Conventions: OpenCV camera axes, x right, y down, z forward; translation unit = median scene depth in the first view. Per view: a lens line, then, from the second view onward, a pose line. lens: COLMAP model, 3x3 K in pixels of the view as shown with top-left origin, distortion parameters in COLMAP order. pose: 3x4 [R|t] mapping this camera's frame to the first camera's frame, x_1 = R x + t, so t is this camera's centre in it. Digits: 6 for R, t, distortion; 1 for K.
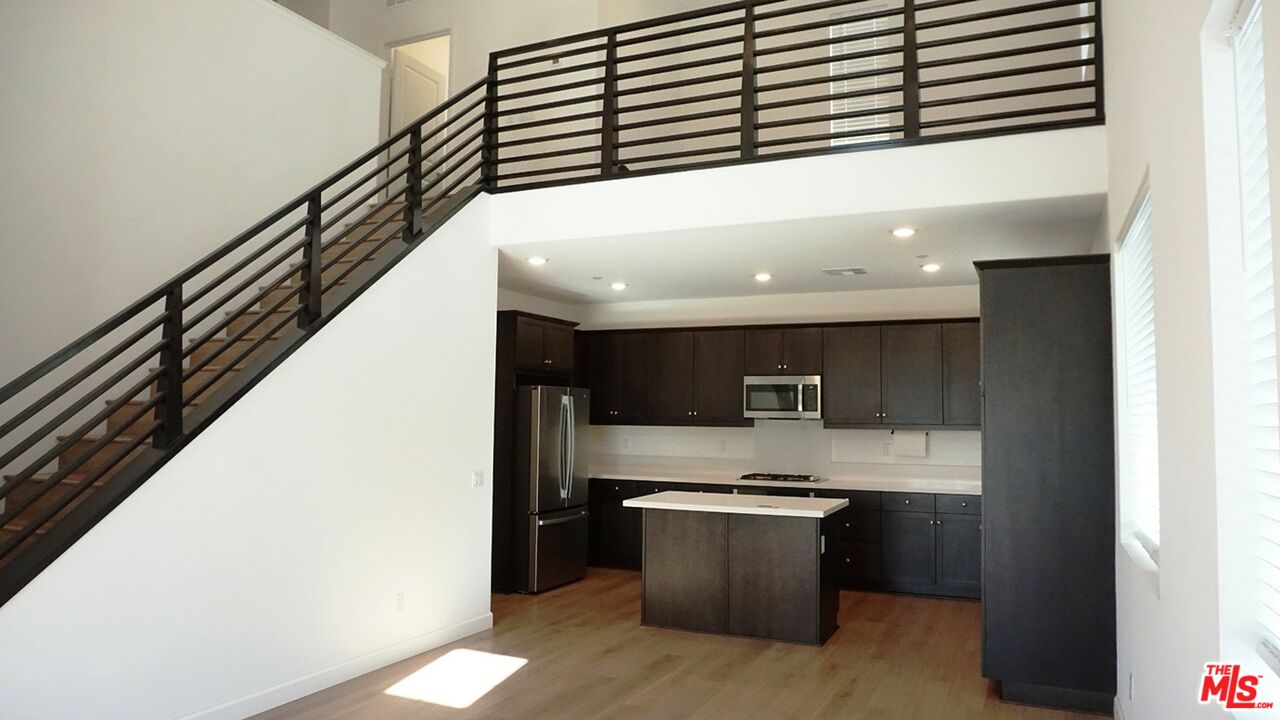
lens RADIAL K [[858.1, 0, 642.4], [0, 858.1, 363.3], [0, 0, 1]] dist [-0.075567, 0.049170]
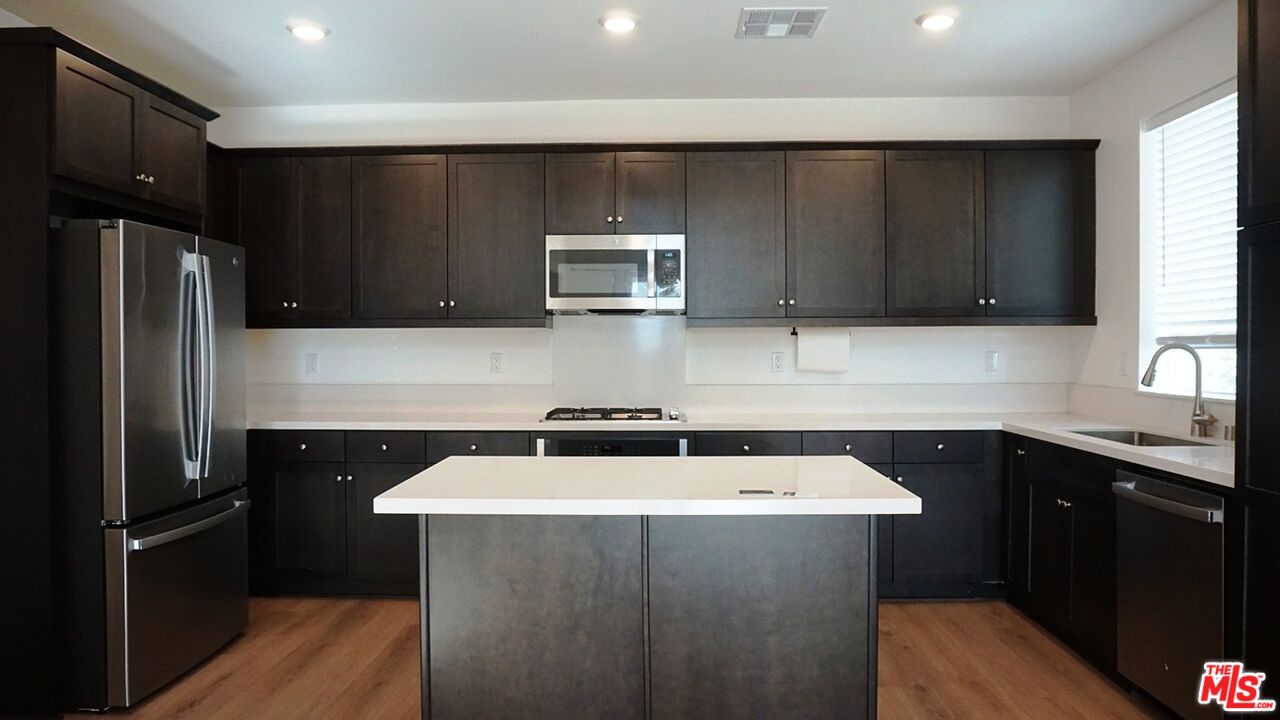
lens RADIAL K [[858.1, 0, 642.4], [0, 858.1, 363.3], [0, 0, 1]] dist [-0.075567, 0.049170]
pose [[0.919022, -0.019507, 0.393723, -0.045446], [-0.012531, 0.996824, 0.078638, 0.055895], [-0.394007, -0.077204, 0.915859, 0.481671]]
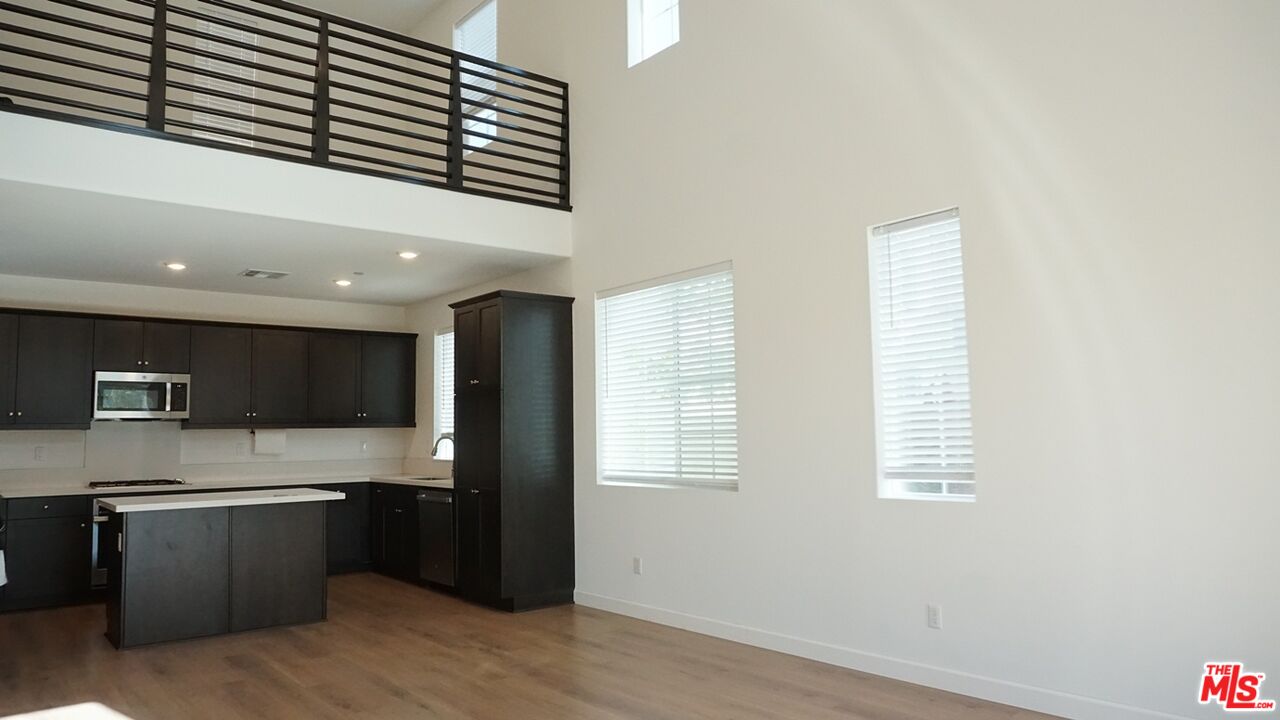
lens RADIAL K [[859.1, 0, 600.9], [0, 859.1, 357.6], [0, 0, 1]] dist [-0.002931, 0.001056]
pose [[0.469644, 0.065272, 0.880440, -0.434878], [-0.034048, 0.997860, -0.055815, 0.034107], [-0.882199, -0.003764, 0.470861, 0.129987]]
